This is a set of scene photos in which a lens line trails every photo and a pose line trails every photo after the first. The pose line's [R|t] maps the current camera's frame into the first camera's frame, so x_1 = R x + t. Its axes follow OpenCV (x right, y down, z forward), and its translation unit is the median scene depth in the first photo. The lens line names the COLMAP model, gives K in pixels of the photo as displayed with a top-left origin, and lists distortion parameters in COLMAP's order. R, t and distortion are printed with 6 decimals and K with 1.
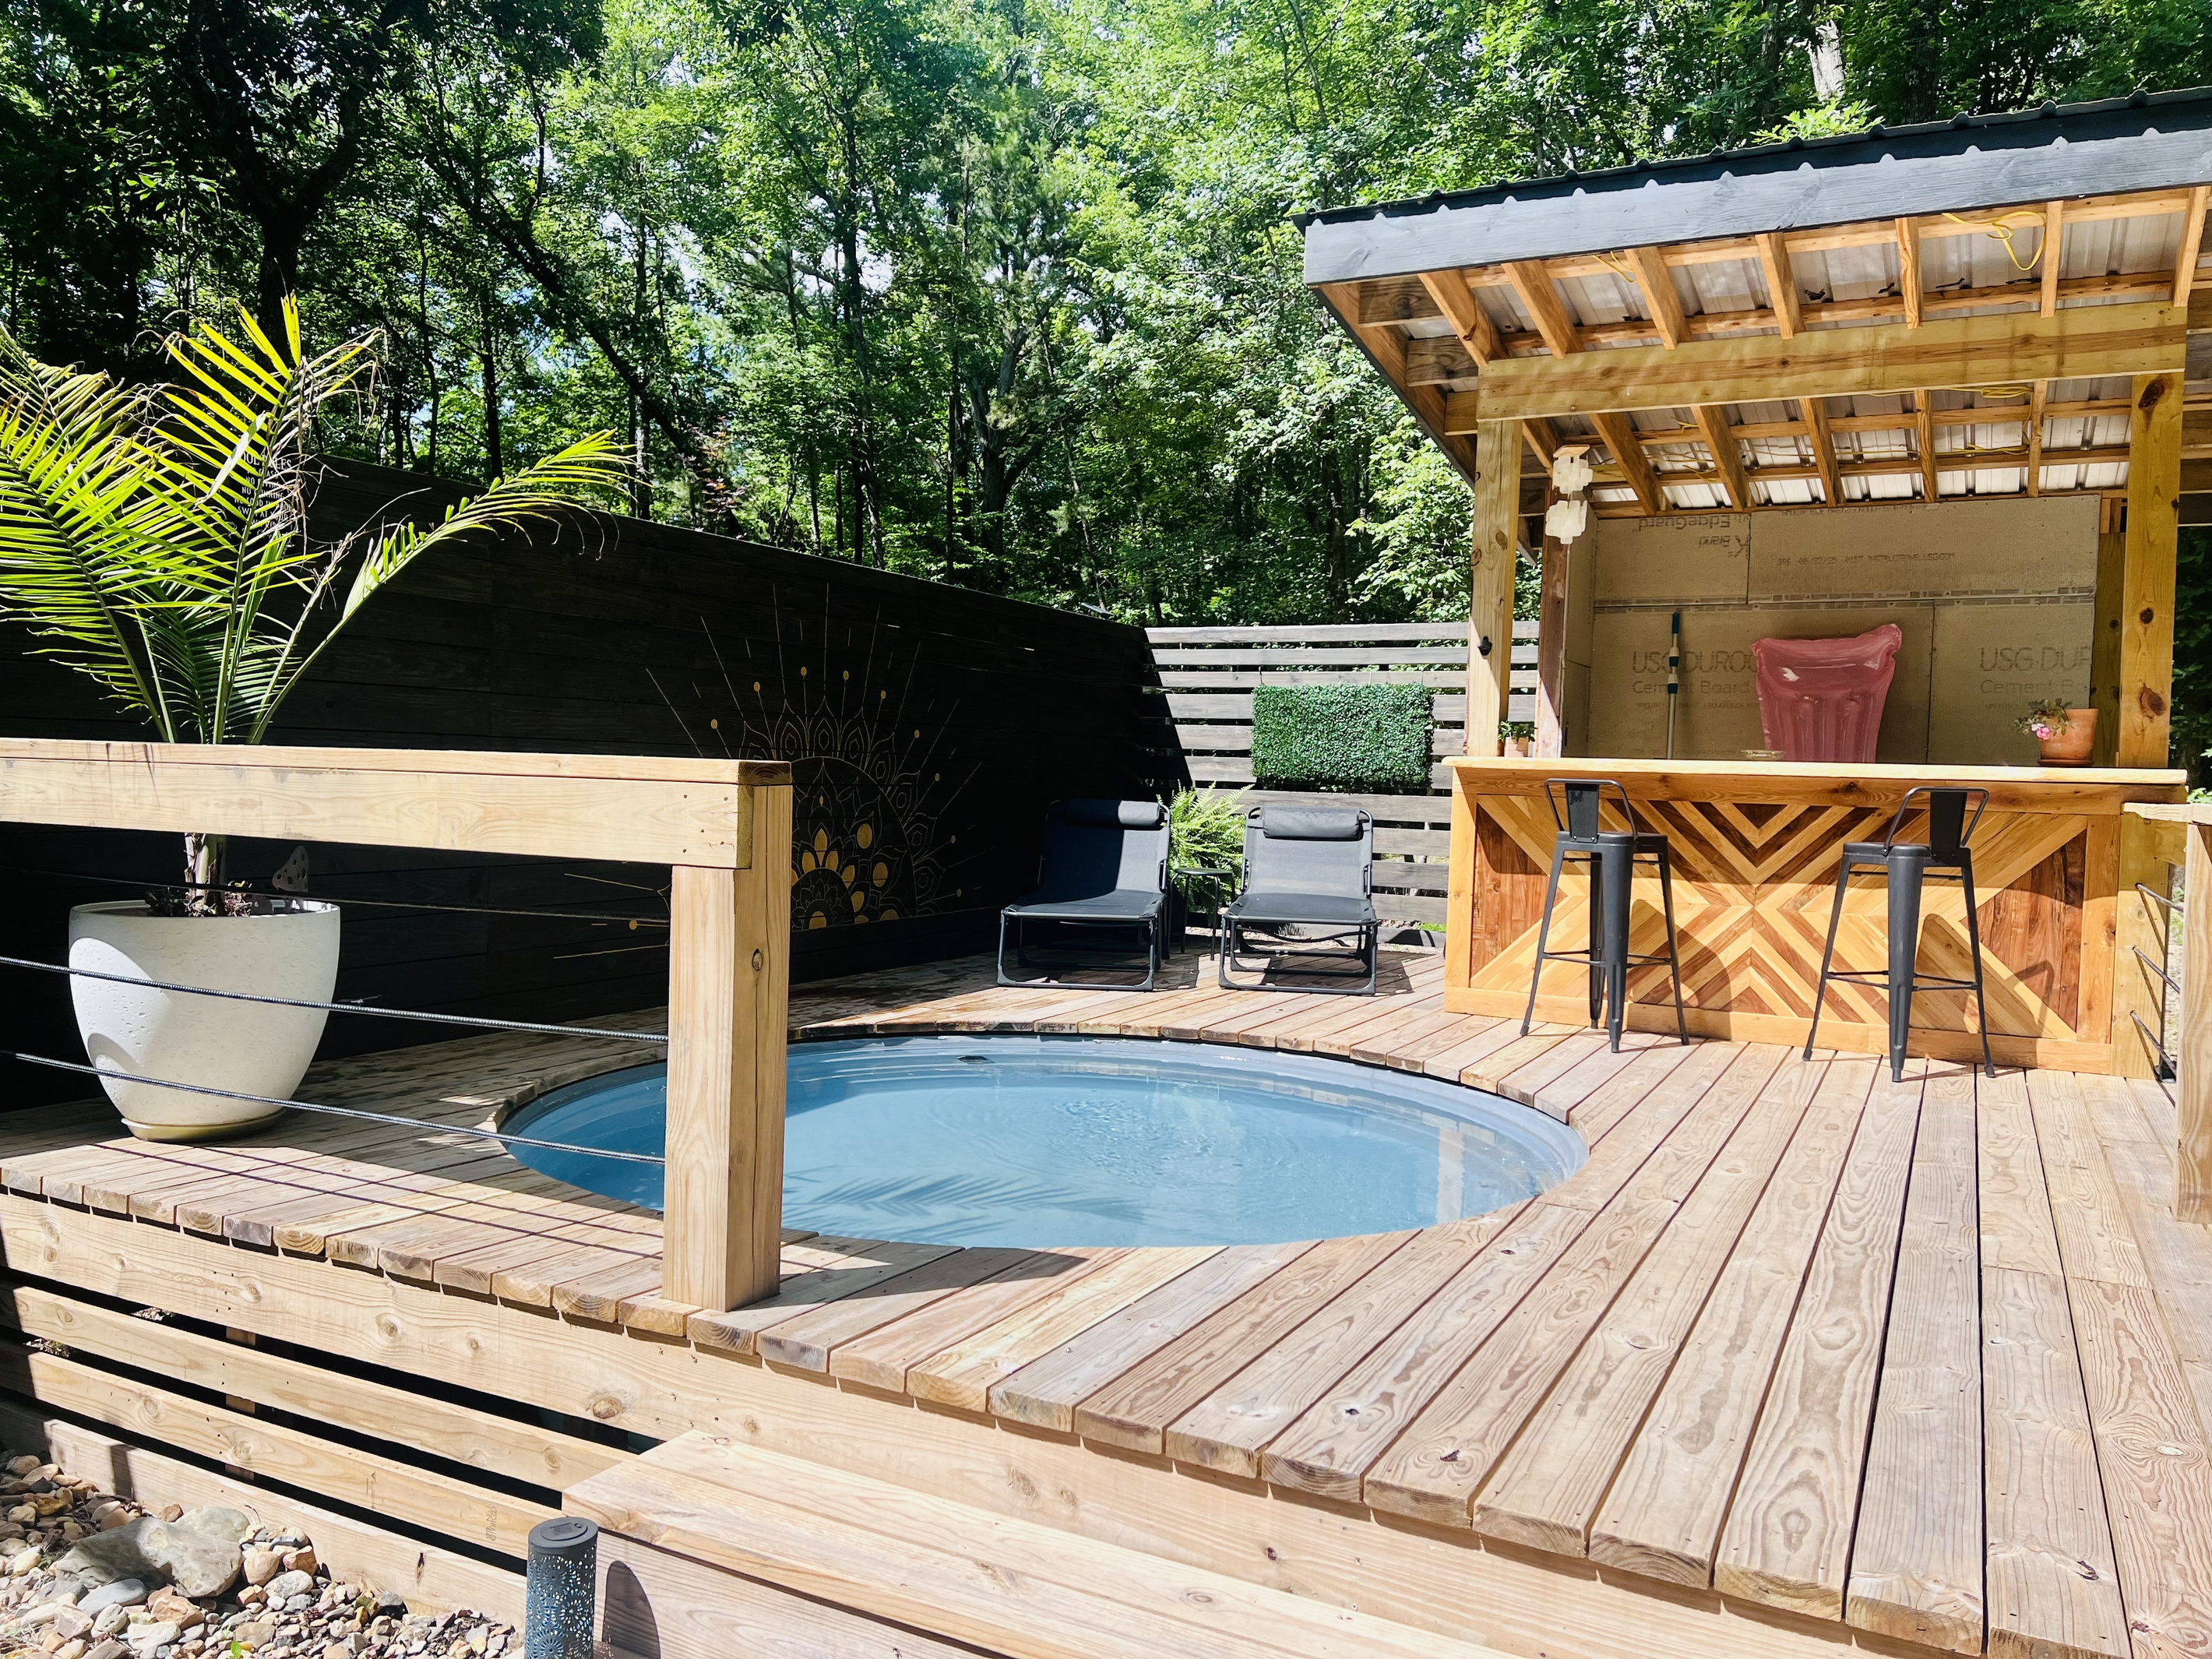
lens RADIAL K [[1675.3, 0, 1103.4], [0, 1675.3, 832.5], [0, 0, 1]] dist [0.072818, -0.066286]
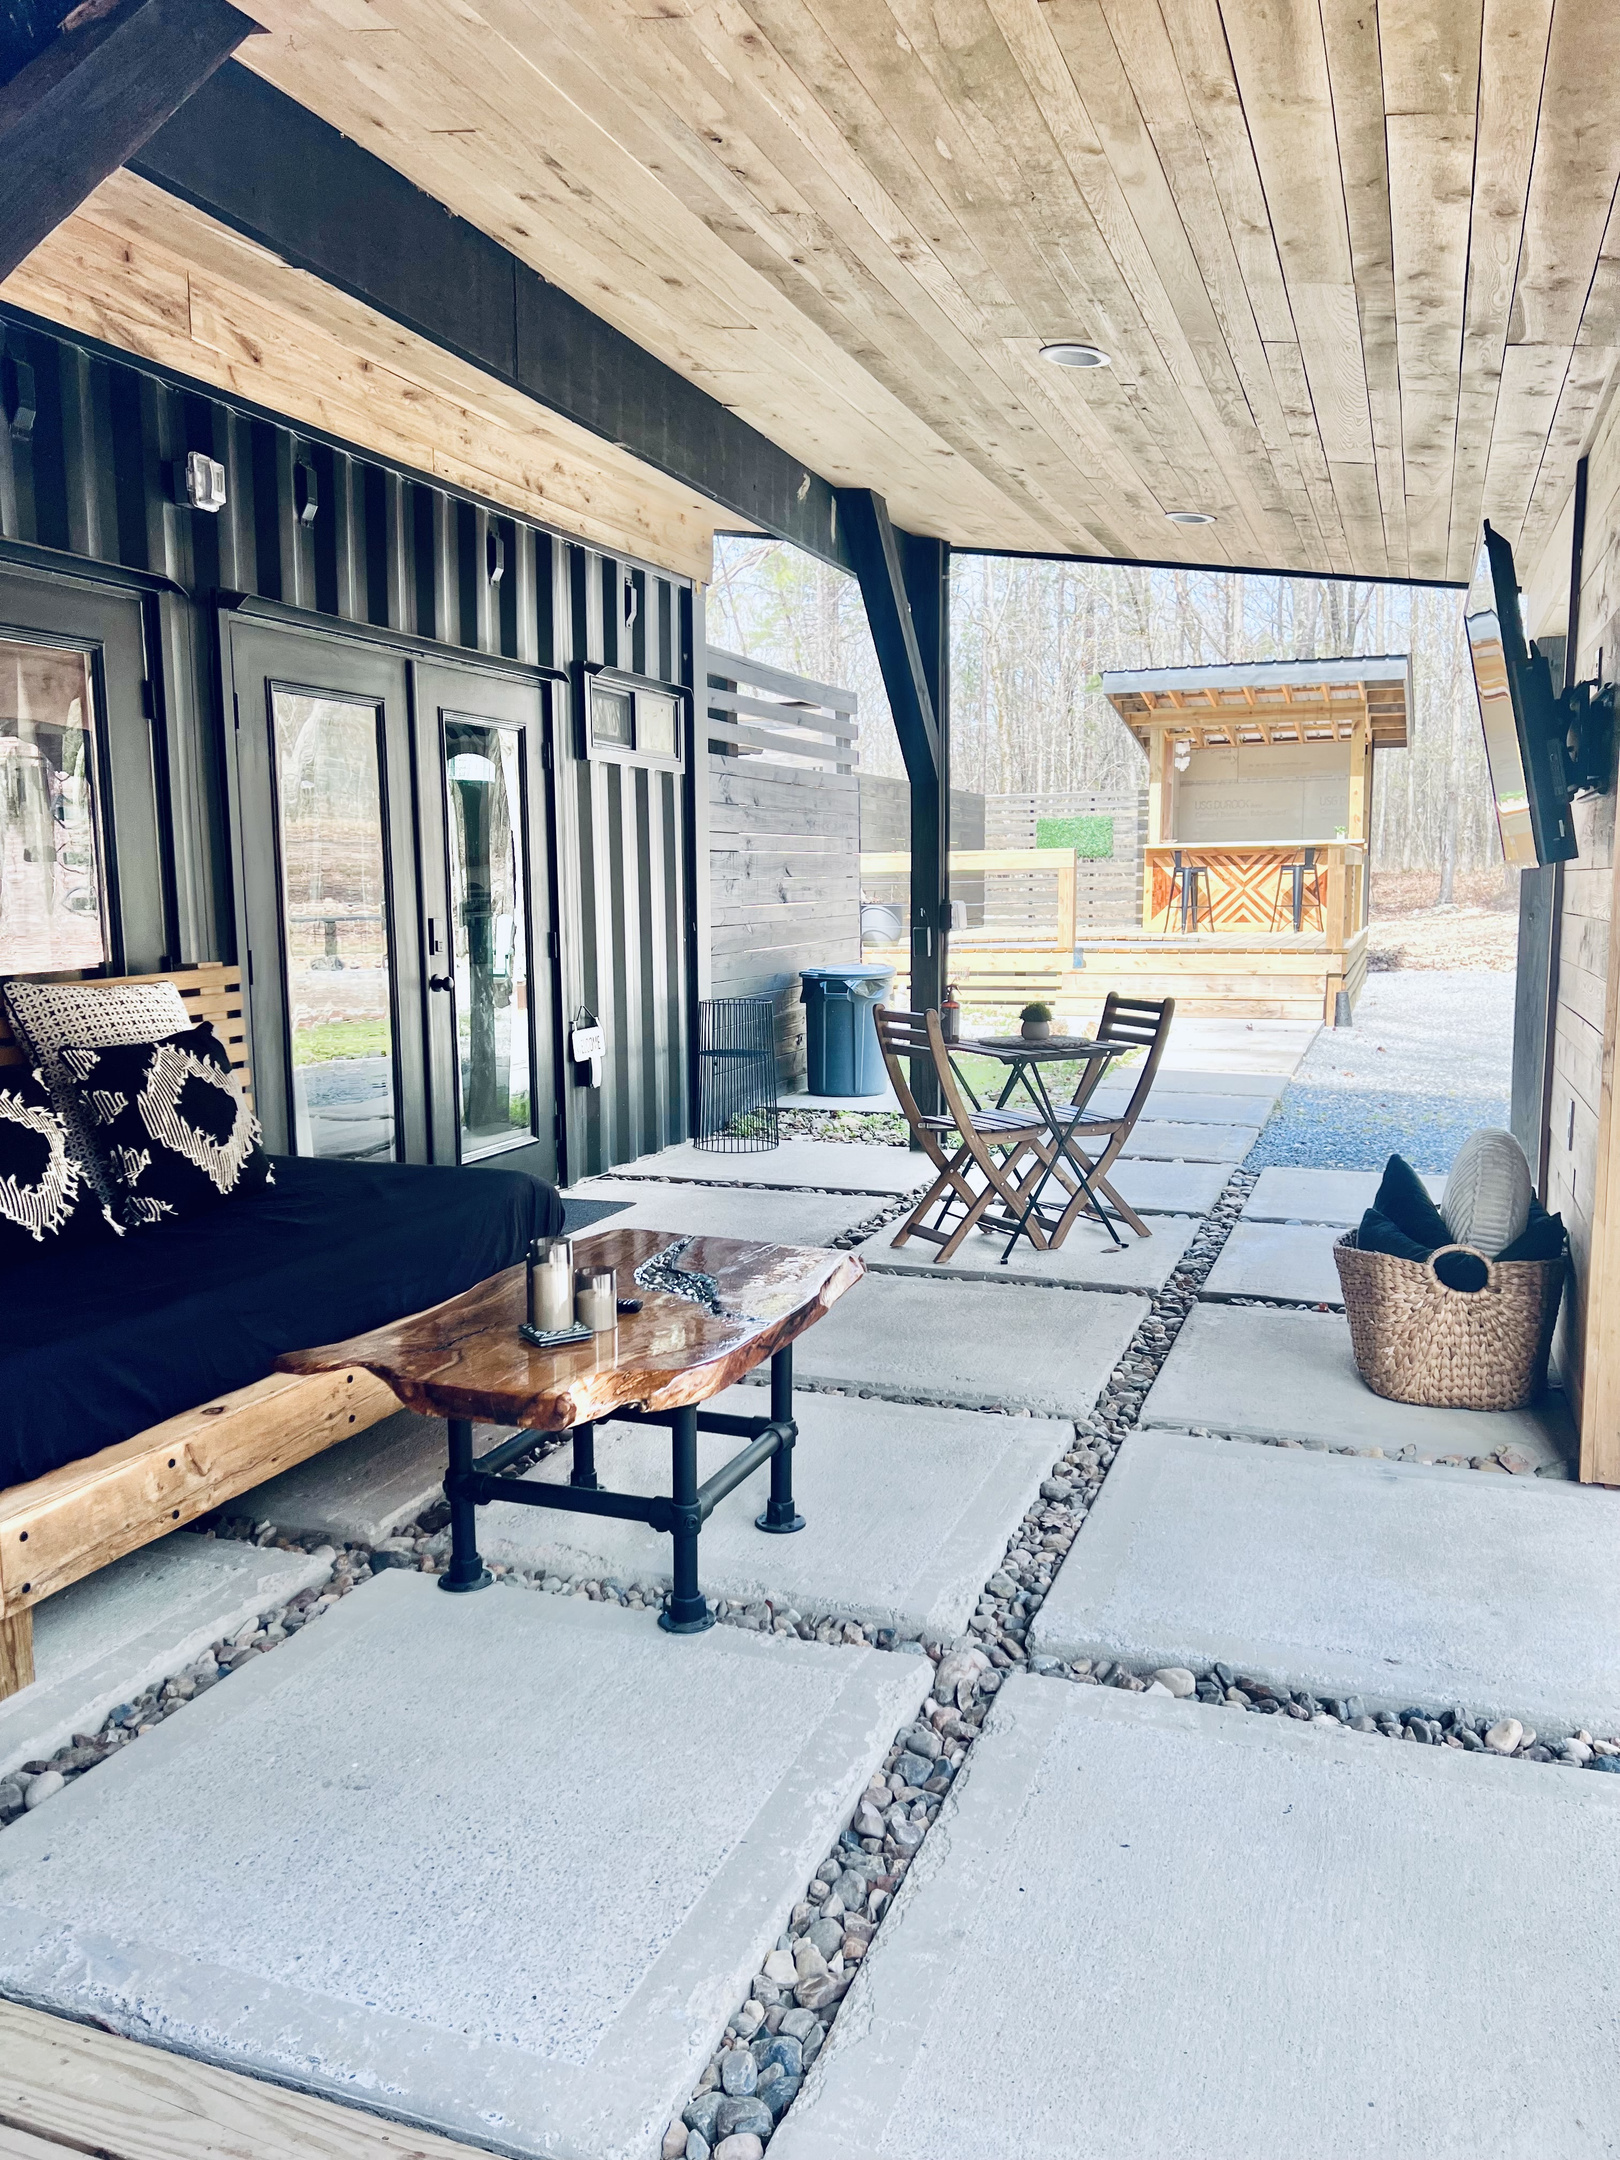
lens RADIAL K [[1635.9, 0, 806.9], [0, 1635.9, 1089.0], [0, 0, 1]] dist [0.072818, -0.066286]
pose [[0.992033, -0.056640, 0.112524, -0.788661], [0.046326, 0.994658, 0.092250, 0.094890], [-0.117148, -0.086302, 0.989357, -1.967634]]
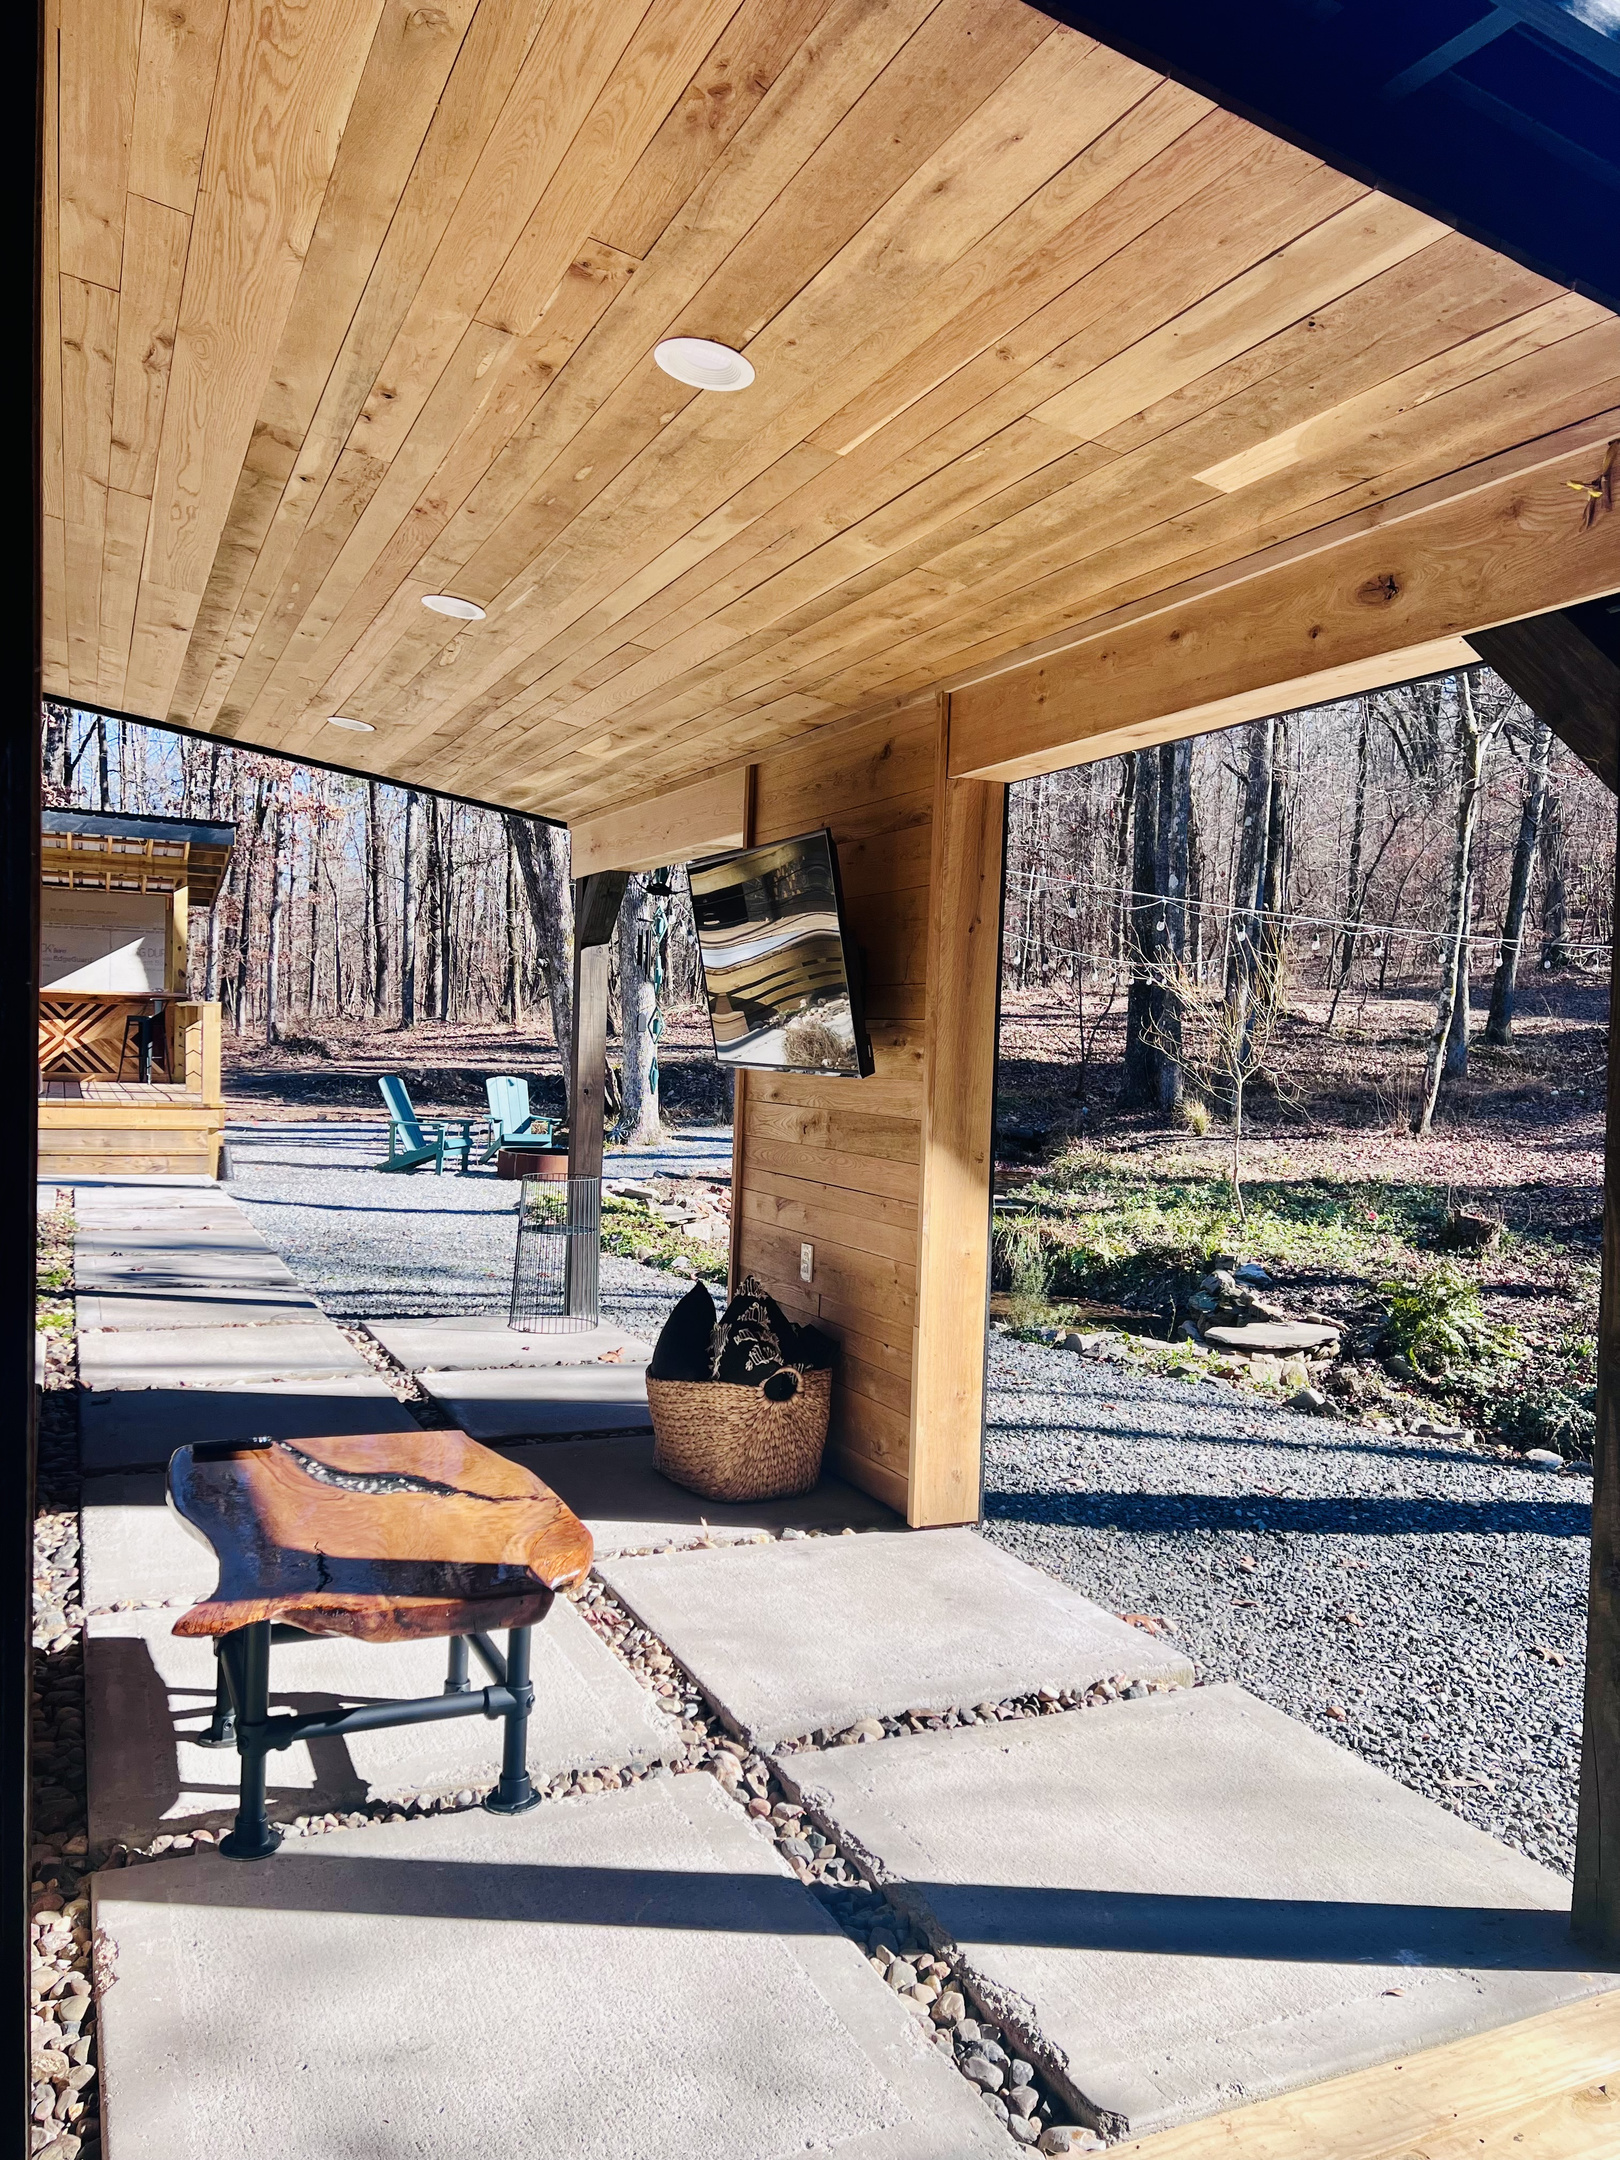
lens RADIAL K [[1635.9, 0, 805.2], [0, 1635.9, 1082.6], [0, 0, 1]] dist [0.072818, -0.066286]
pose [[0.620419, -0.030496, 0.783677, -1.116302], [0.014022, 0.999515, 0.027795, 0.061836], [-0.784145, -0.006256, 0.620546, -1.876906]]
